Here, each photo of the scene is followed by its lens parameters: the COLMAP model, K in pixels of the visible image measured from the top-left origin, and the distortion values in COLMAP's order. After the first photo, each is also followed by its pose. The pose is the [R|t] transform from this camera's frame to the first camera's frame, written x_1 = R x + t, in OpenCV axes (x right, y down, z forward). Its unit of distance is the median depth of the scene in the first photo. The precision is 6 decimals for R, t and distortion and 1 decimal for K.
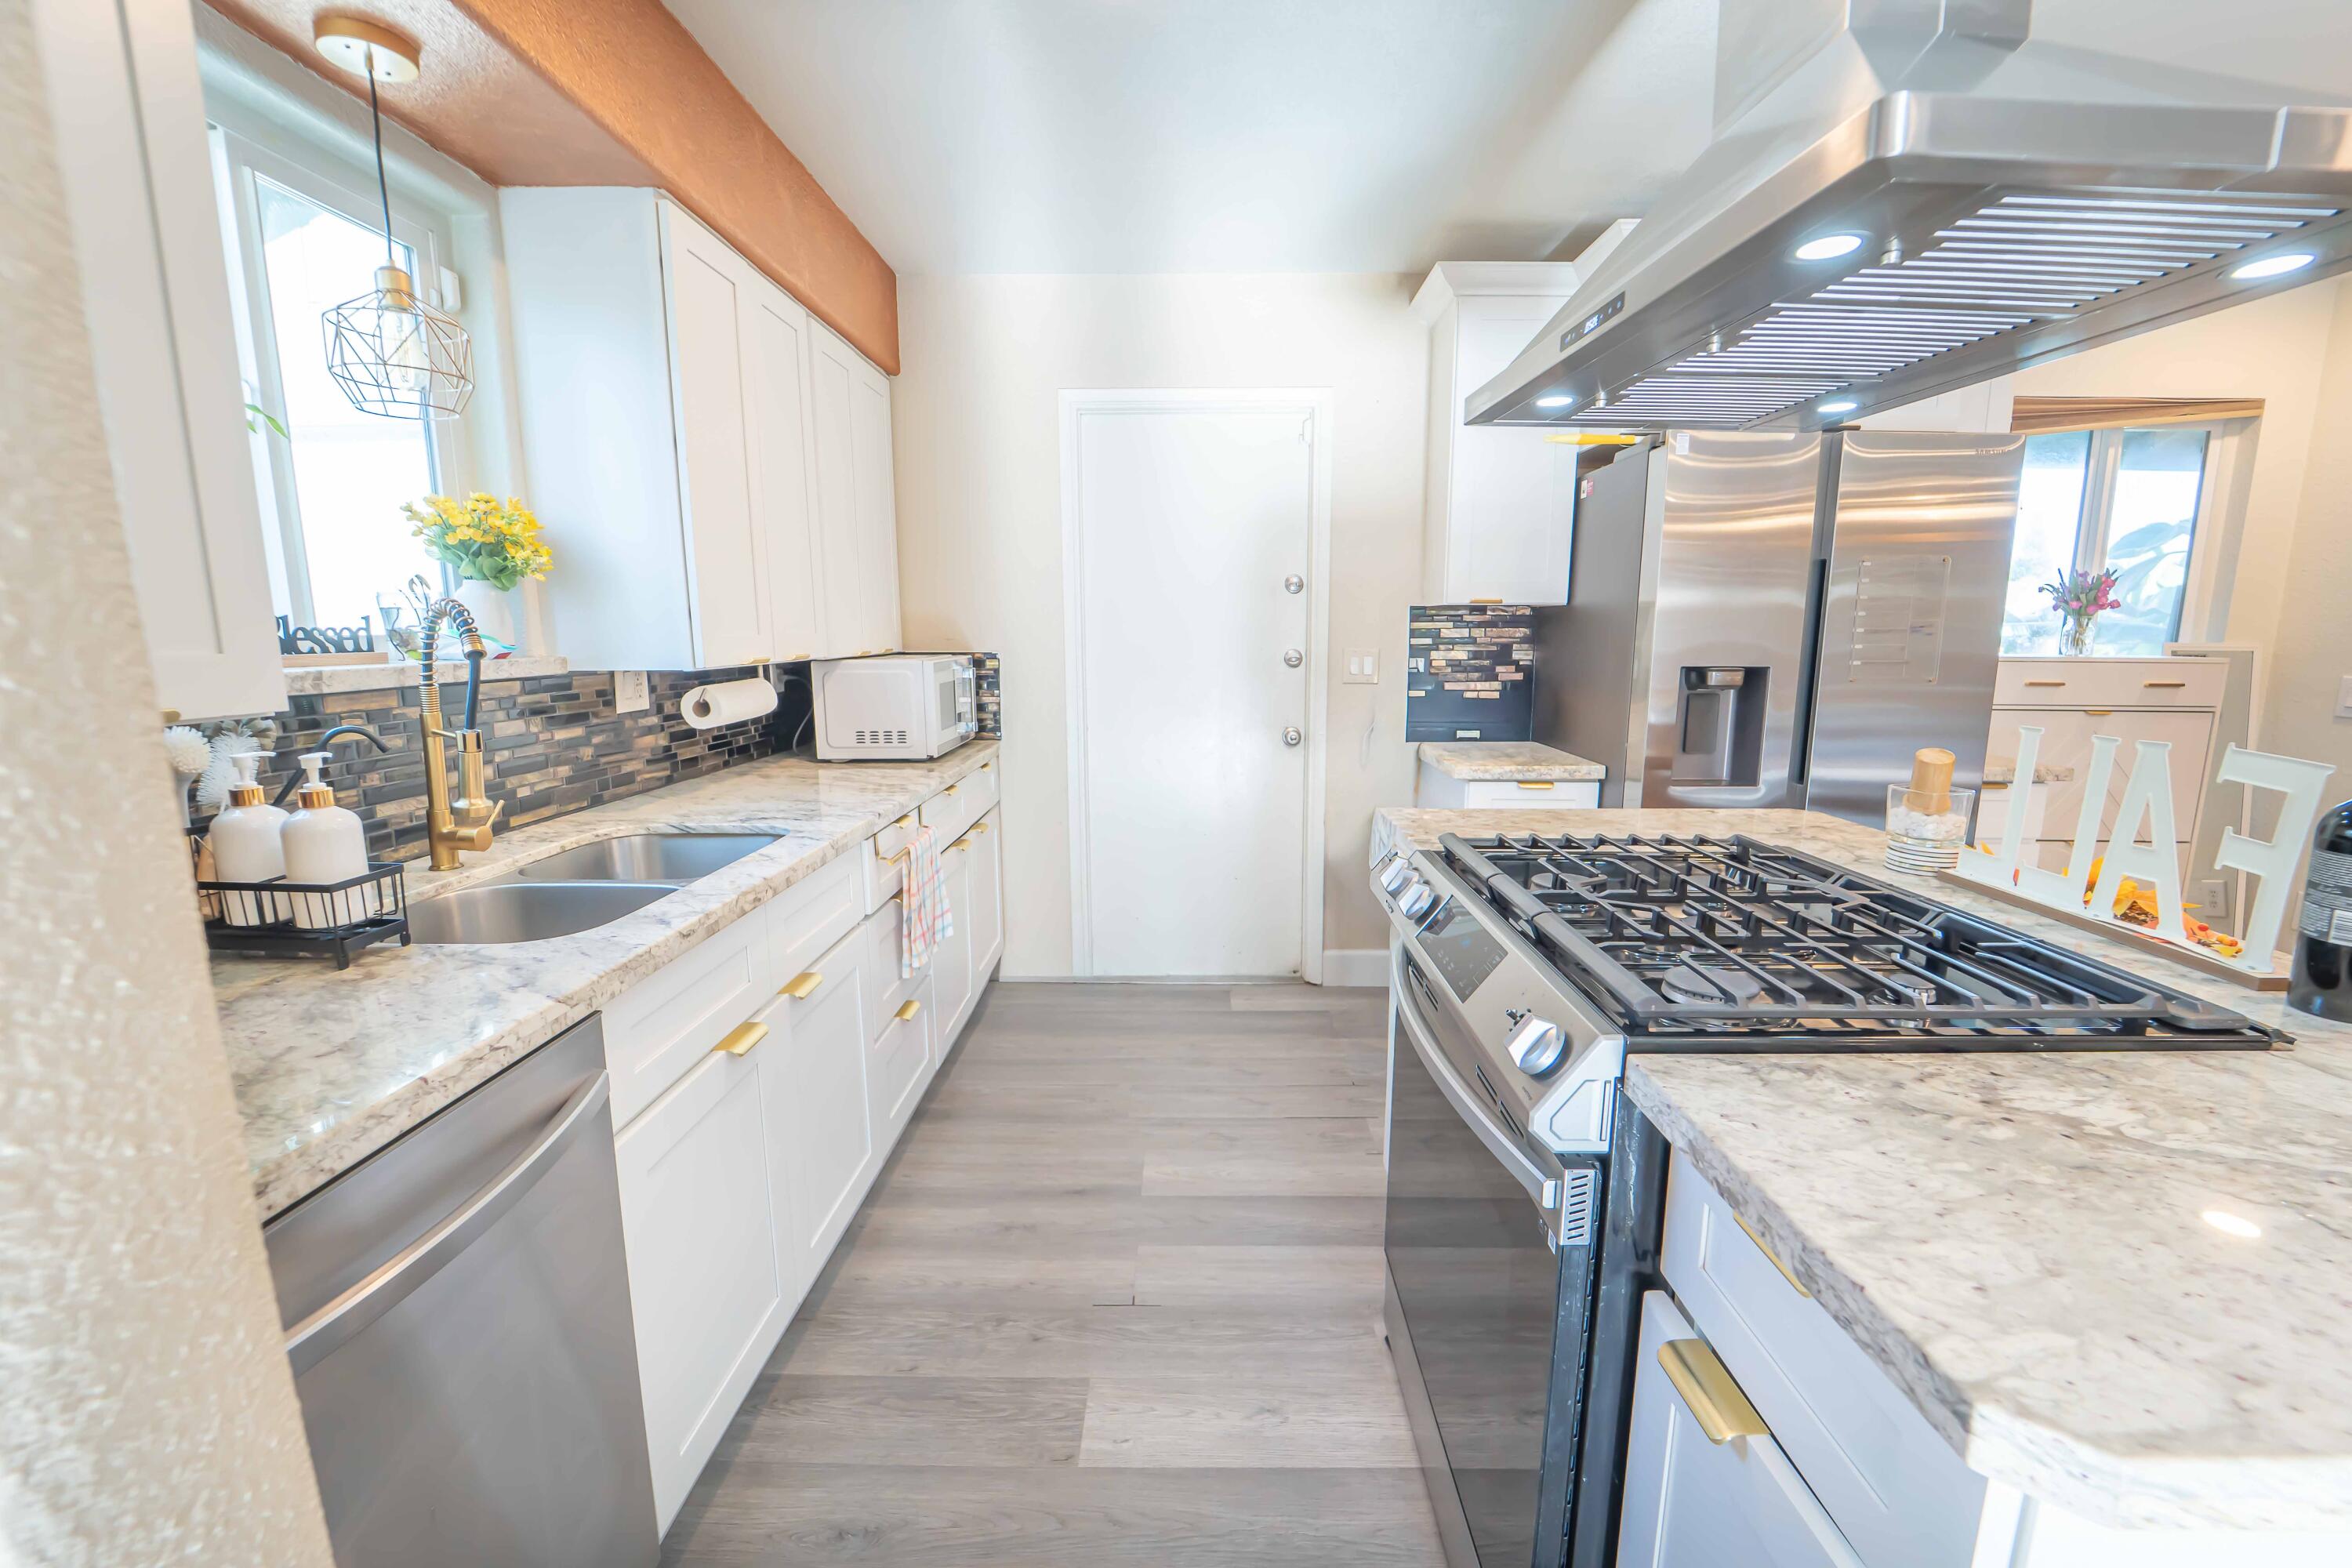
lens RADIAL K [[962.4, 0, 1172.7], [0, 962.4, 795.3], [0, 0, 1]] dist [-0.017181, -0.000675]
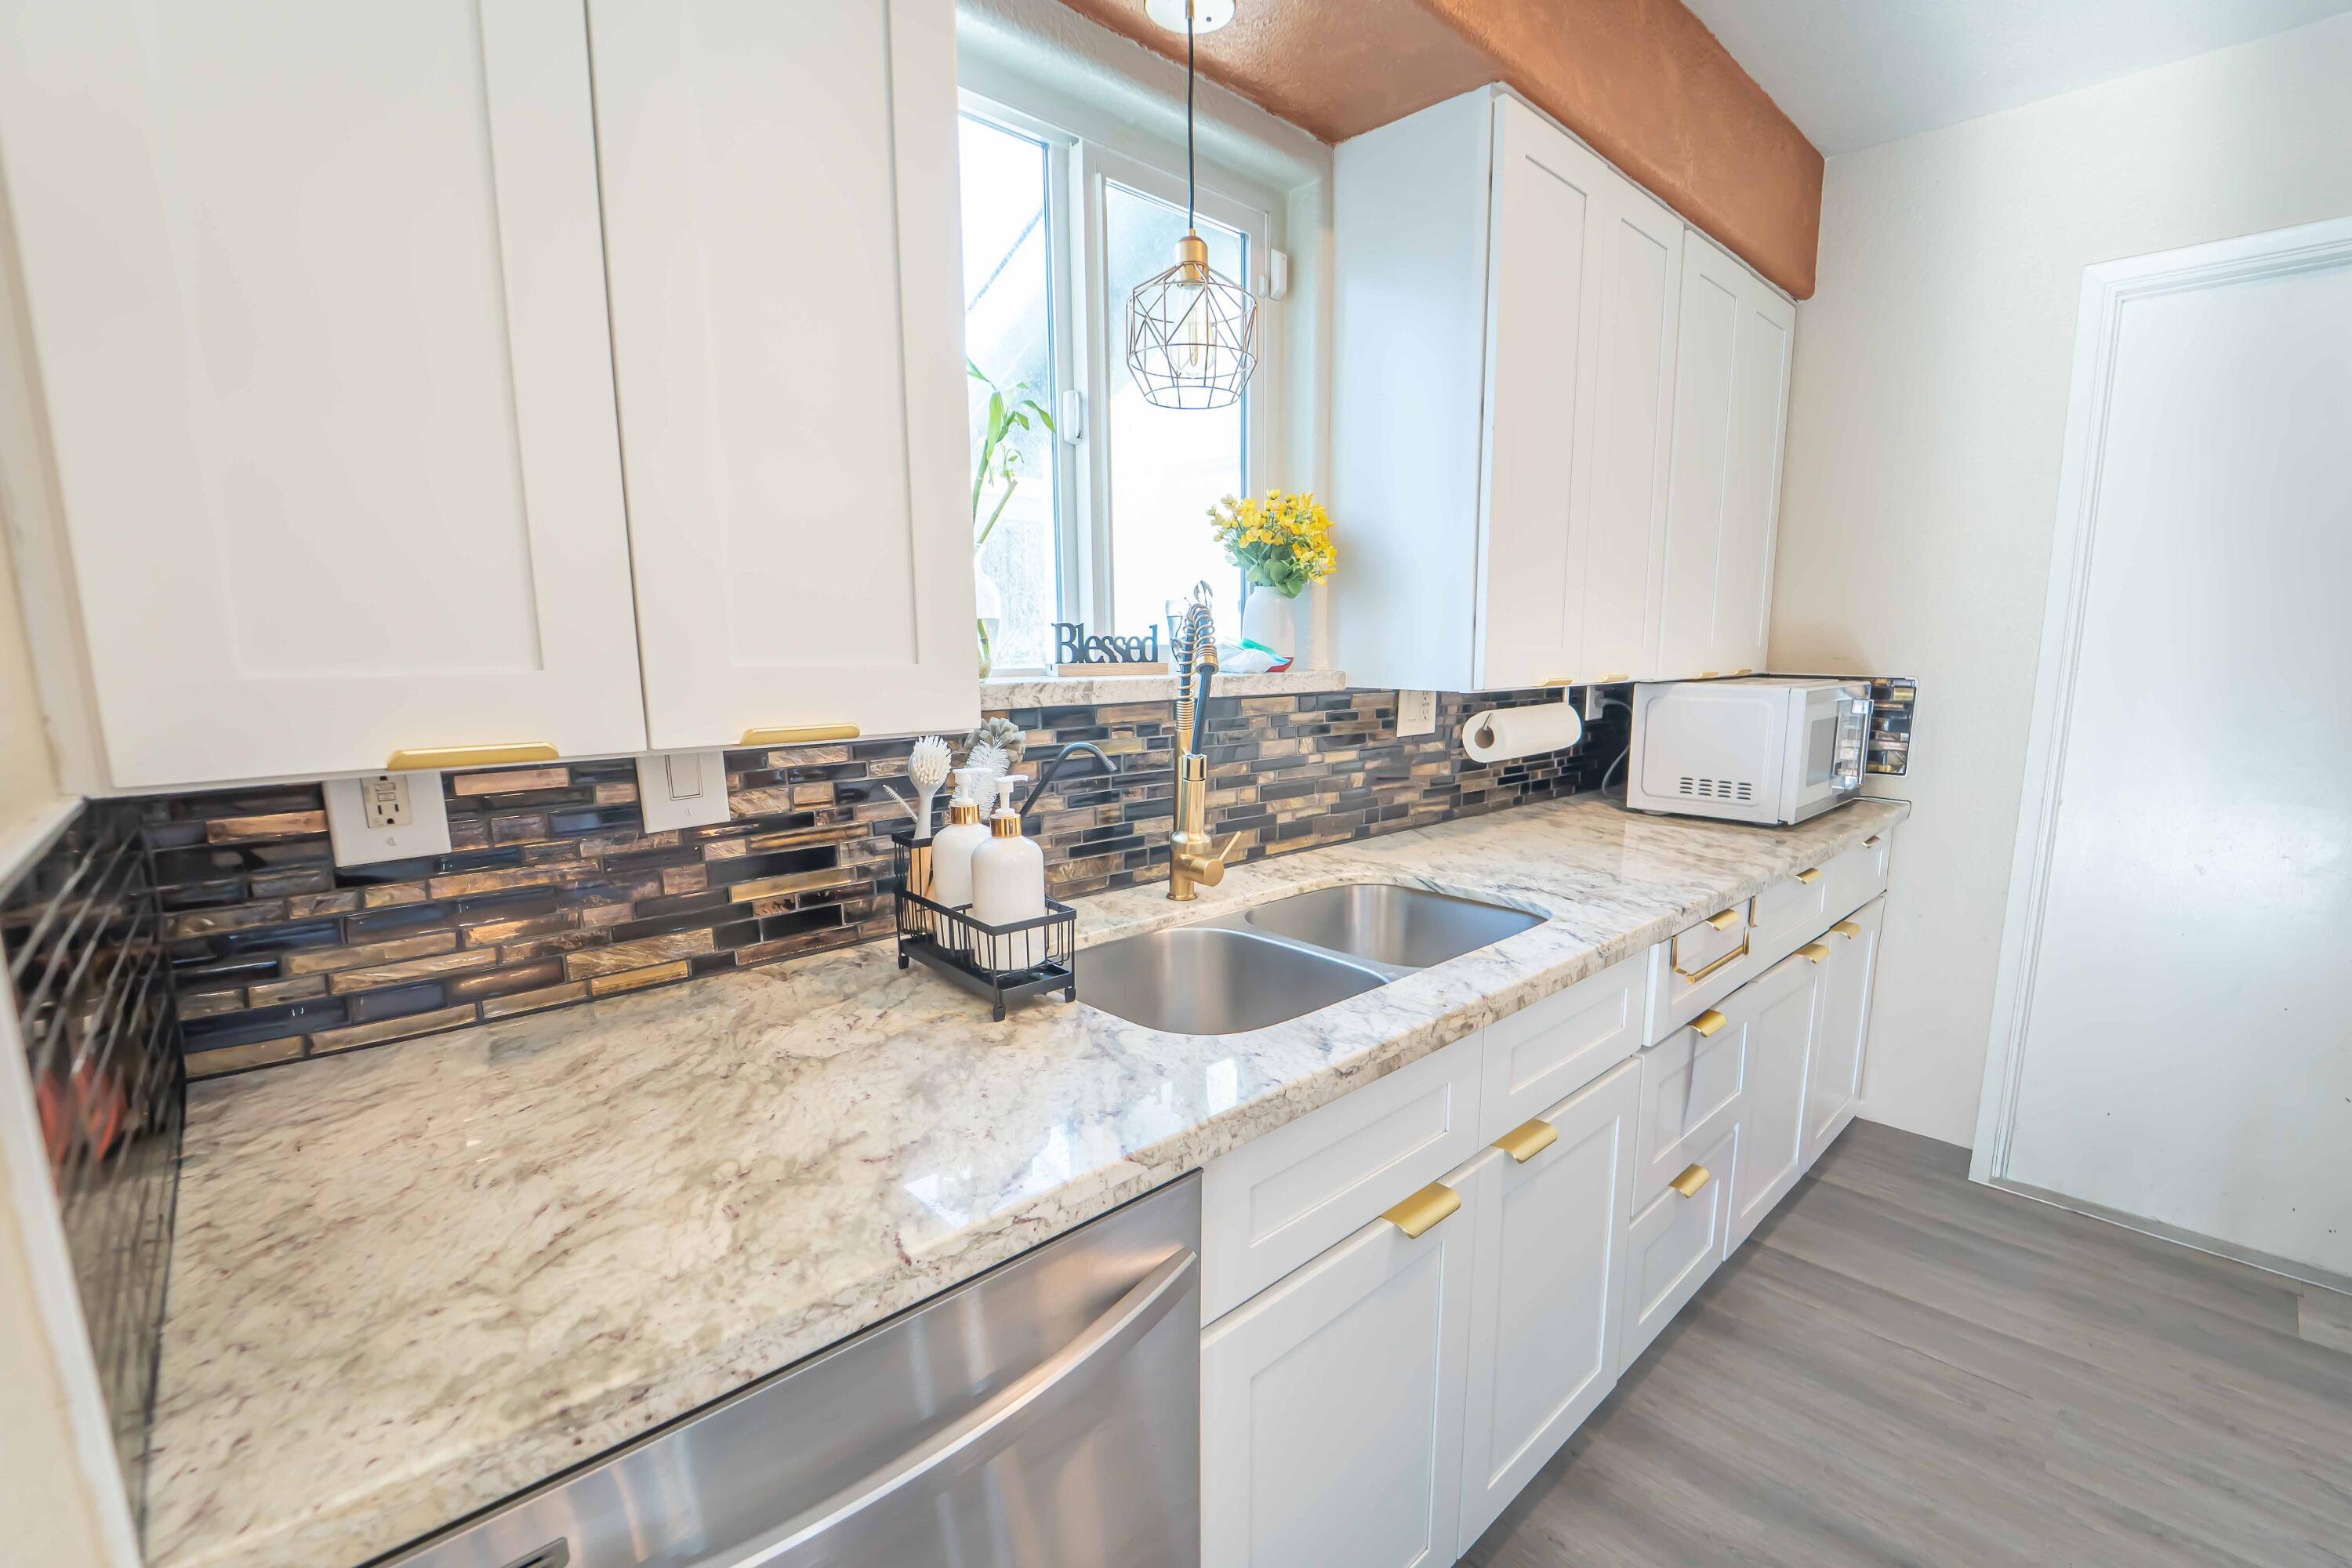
lens RADIAL K [[1009.6, 0, 1227.6], [0, 1009.6, 822.5], [0, 0, 1]] dist [-0.020549, -0.000250]
pose [[0.717351, 0.123980, -0.685592, -0.048212], [-0.120348, 0.991298, 0.053340, -0.038753], [0.686239, 0.044246, 0.726030, 0.227910]]
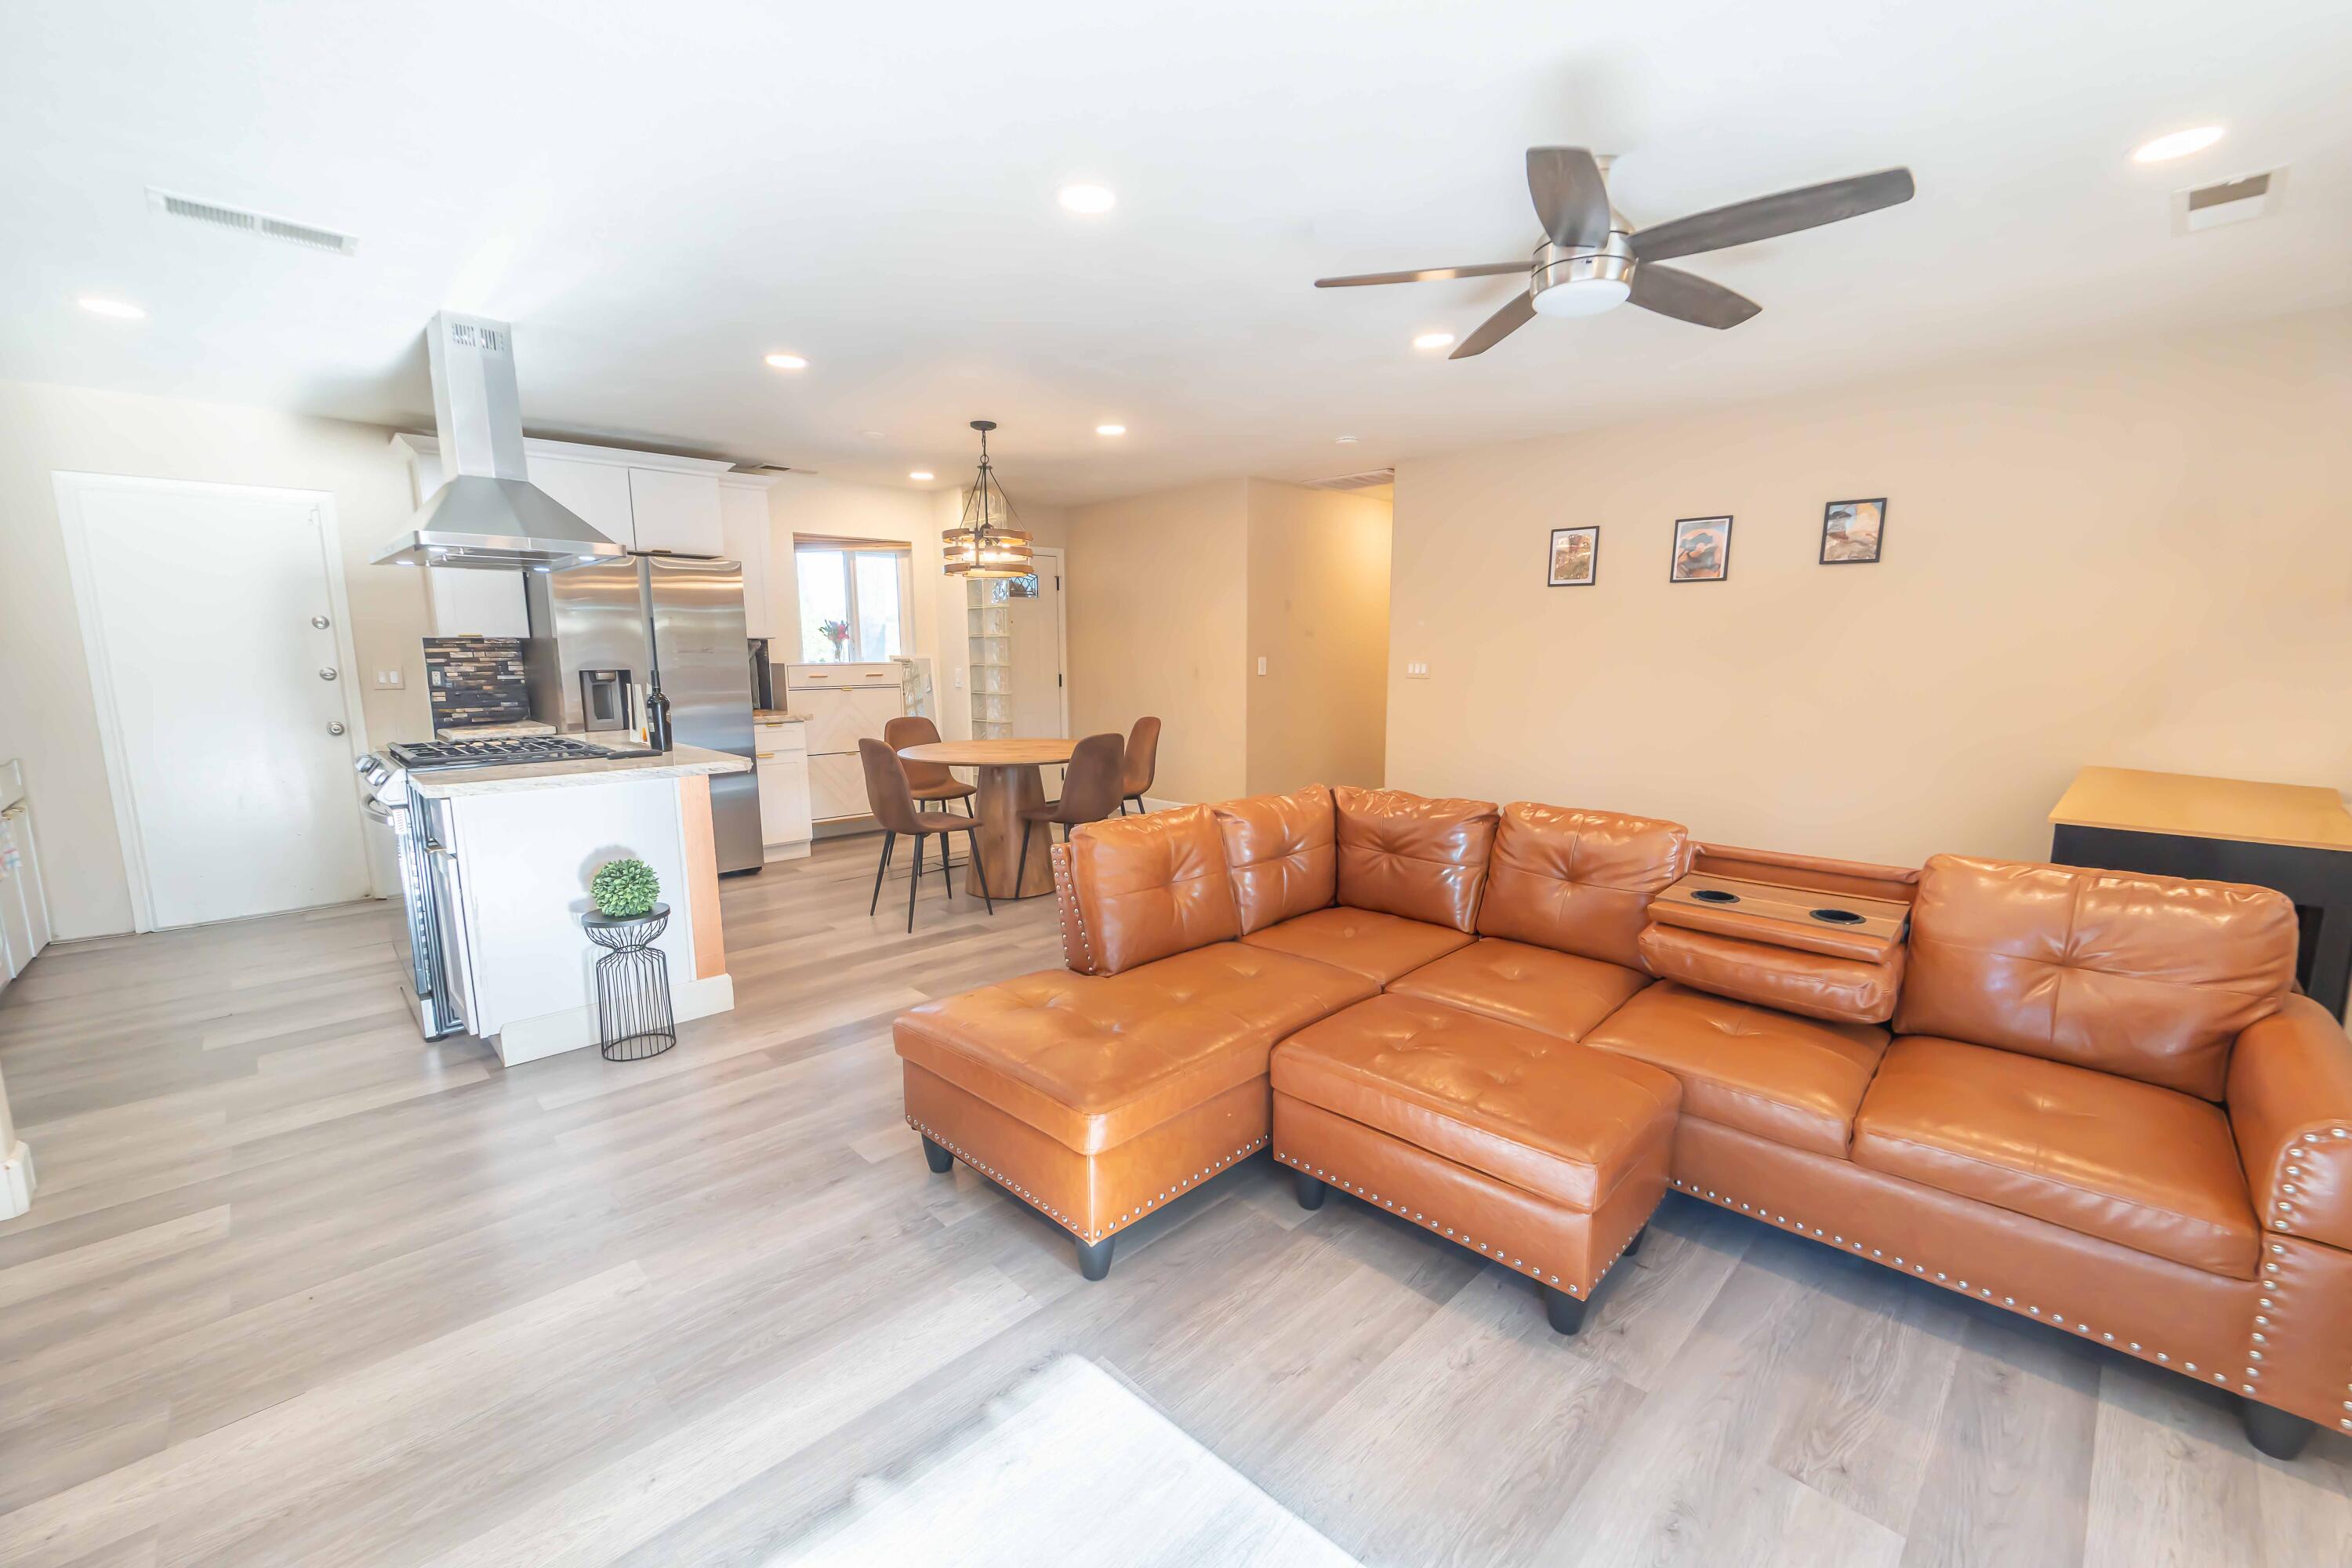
lens RADIAL K [[948.0, 0, 1183.4], [0, 948.0, 792.7], [0, 0, 1]] dist [0.003192, -0.000679]
pose [[0.700487, -0.113450, 0.704590, 0.000781], [0.128124, 0.991234, 0.032227, 0.236730], [-0.702070, 0.067700, 0.708882, -1.392016]]
